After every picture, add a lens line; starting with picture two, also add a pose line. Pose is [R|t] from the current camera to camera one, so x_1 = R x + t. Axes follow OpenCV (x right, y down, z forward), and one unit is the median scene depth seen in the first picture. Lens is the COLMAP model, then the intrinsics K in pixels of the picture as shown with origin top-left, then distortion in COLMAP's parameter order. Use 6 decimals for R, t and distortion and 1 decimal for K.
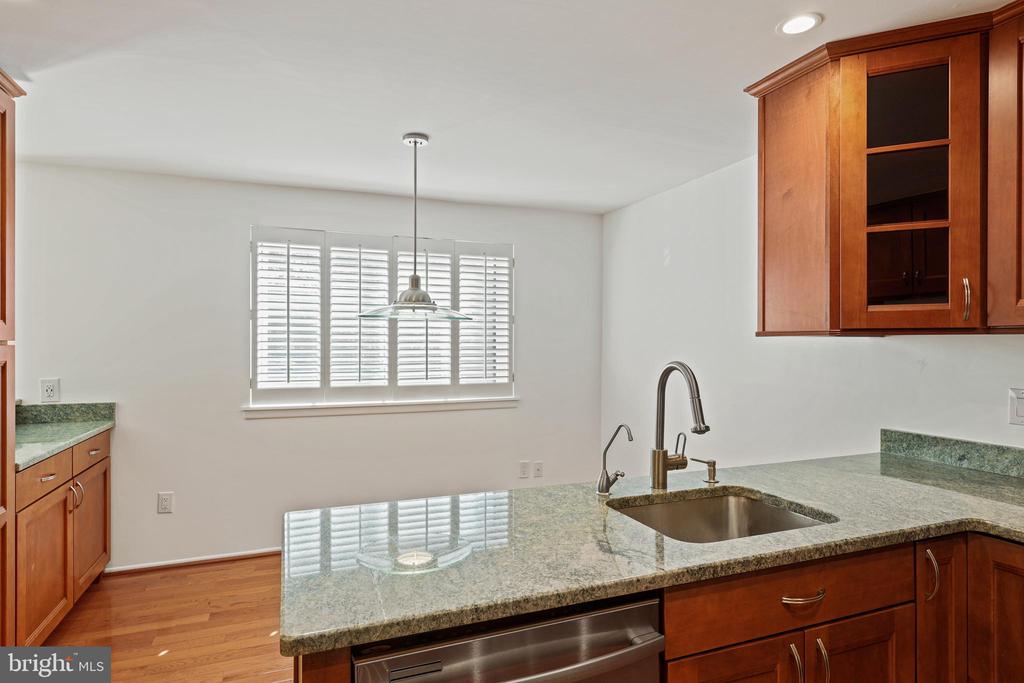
lens RADIAL K [[451.8, 0, 506.0], [0, 451.8, 345.0], [0, 0, 1]] dist [0.001444, 0.000105]
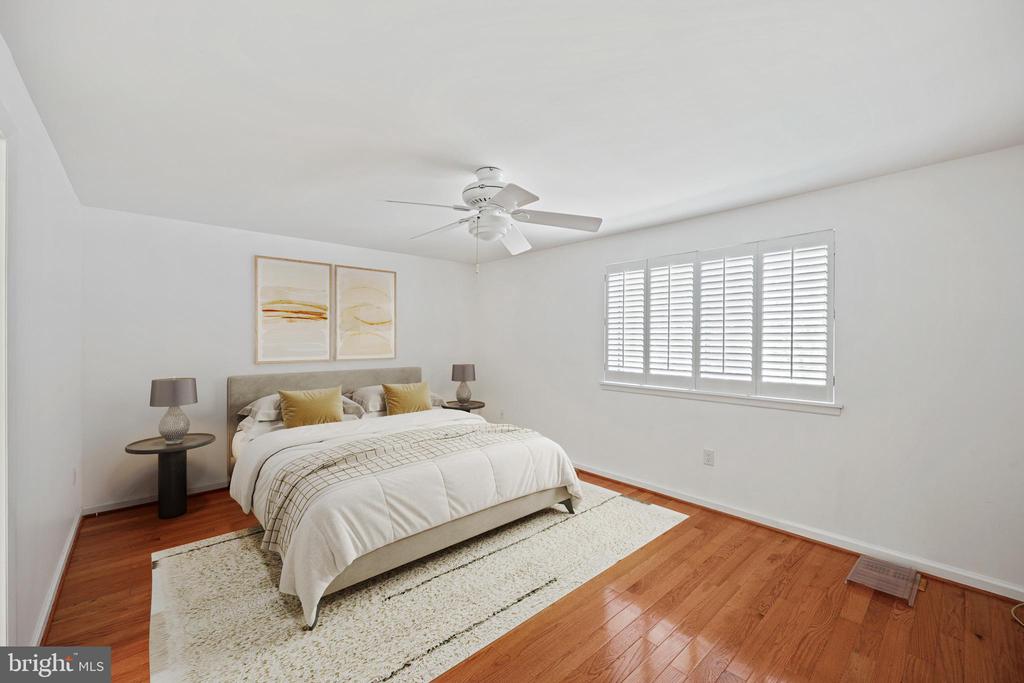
lens RADIAL K [[415.2, 0, 549.8], [0, 415.2, 349.3], [0, 0, 1]] dist [0.002726, 0.000206]
pose [[0.464244, 0.020680, -0.885466, 0.573721], [-0.009319, 0.999786, 0.018464, 0.001154], [0.885658, -0.000320, 0.464337, 0.175006]]
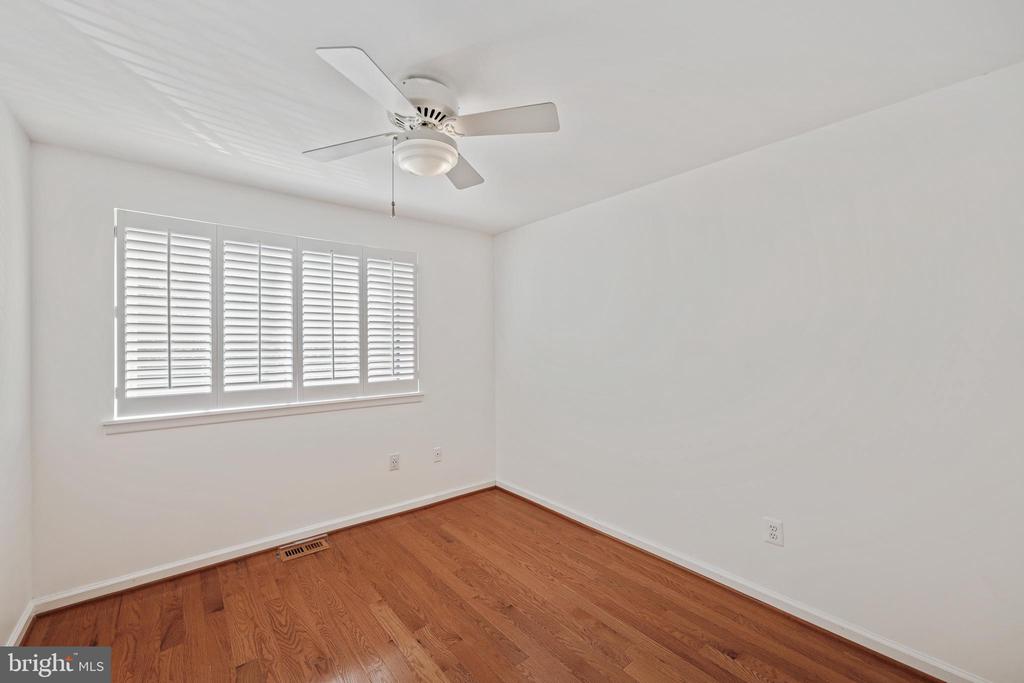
lens RADIAL K [[415.2, 0, 542.6], [0, 415.2, 342.9], [0, 0, 1]] dist [0.002726, 0.000206]
pose [[0.909945, -0.006015, 0.414686, -0.153271], [0.007349, 0.999972, -0.001622, -0.000530], [-0.414664, 0.004523, 0.909963, -0.044485]]
